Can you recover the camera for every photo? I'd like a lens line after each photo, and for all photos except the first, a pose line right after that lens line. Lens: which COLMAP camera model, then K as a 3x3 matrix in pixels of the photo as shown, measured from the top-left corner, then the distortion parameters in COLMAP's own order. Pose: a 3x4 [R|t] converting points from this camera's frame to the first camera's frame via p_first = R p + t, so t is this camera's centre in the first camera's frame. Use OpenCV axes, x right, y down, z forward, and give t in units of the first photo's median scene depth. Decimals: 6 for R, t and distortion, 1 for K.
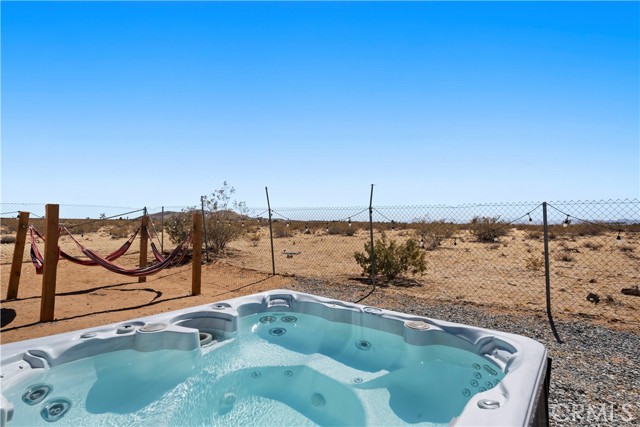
lens RADIAL K [[332.5, 0, 320.0], [0, 332.5, 213.5], [0, 0, 1]] dist [0.000088, -0.000005]
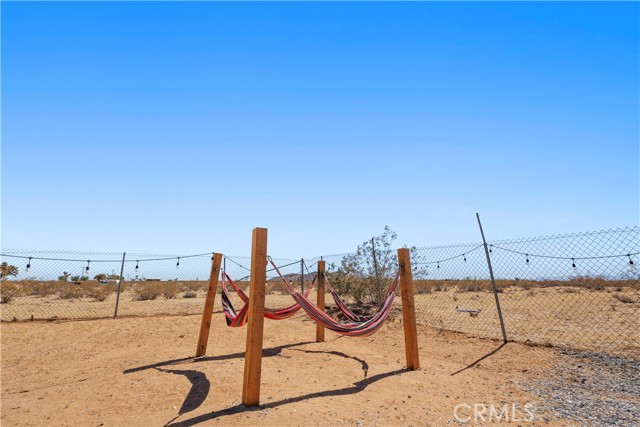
lens RADIAL K [[289.2, 0, 305.5], [0, 289.2, 218.2], [0, 0, 1]] dist [-0.001424, -0.000816]
pose [[0.931418, -0.089687, -0.352727, -0.317971], [0.020213, 0.980413, -0.195911, 0.048898], [0.363389, 0.175345, 0.914988, 0.296888]]
